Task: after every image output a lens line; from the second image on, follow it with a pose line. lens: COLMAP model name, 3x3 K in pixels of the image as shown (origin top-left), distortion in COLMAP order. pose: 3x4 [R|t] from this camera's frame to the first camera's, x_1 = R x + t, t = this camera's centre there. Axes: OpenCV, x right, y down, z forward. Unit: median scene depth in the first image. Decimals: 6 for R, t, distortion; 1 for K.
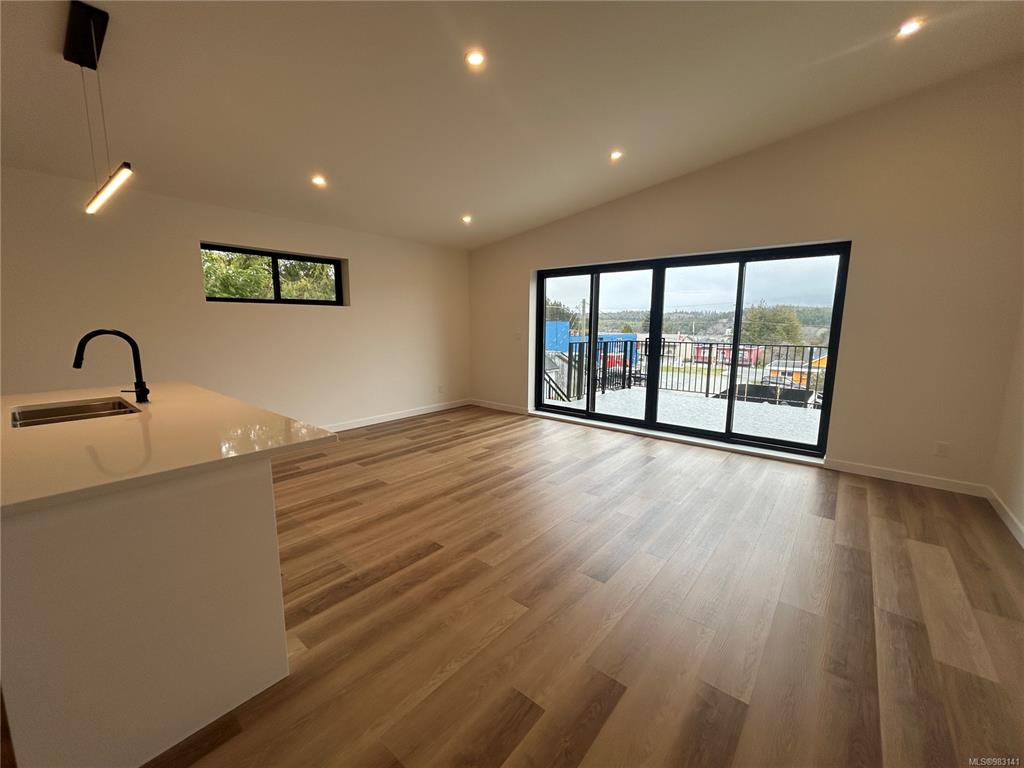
lens RADIAL K [[411.5, 0, 511.5], [0, 411.5, 382.6], [0, 0, 1]] dist [0.009604, -0.000030]
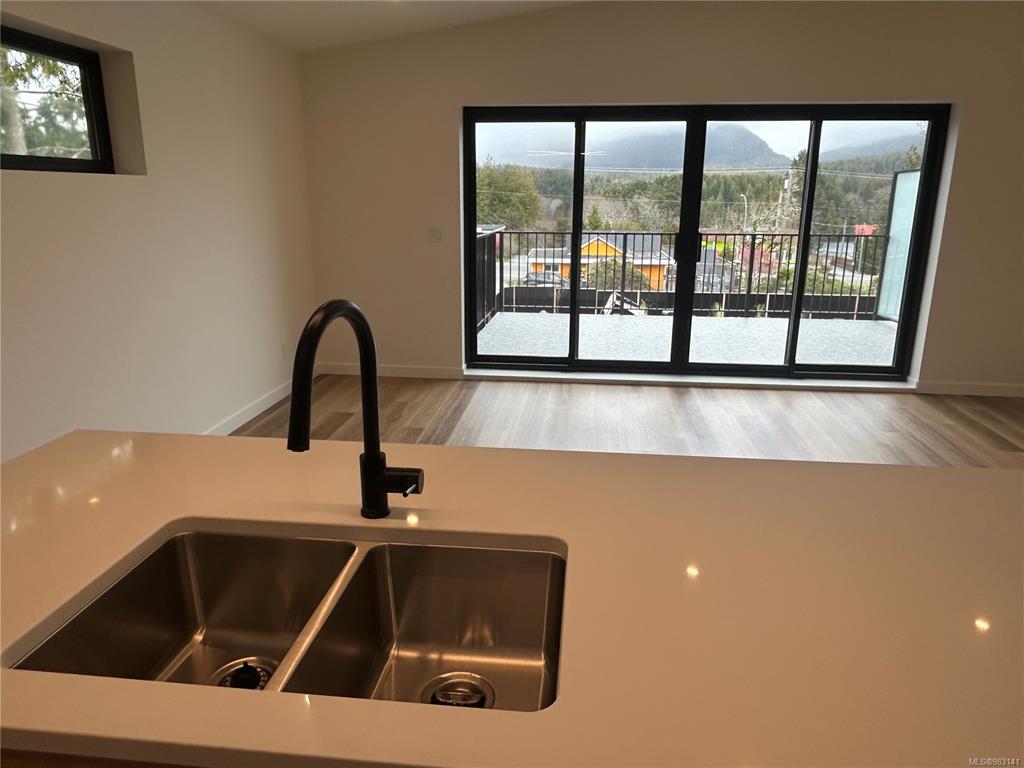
lens RADIAL K [[703.2, 0, 510.8], [0, 703.2, 386.0], [0, 0, 1]] dist [0.005614, -0.016904]
pose [[0.836394, -0.146089, 0.528302, -0.449203], [0.078247, 0.985779, 0.148715, -0.052012], [-0.542515, -0.083047, 0.835931, 0.198712]]
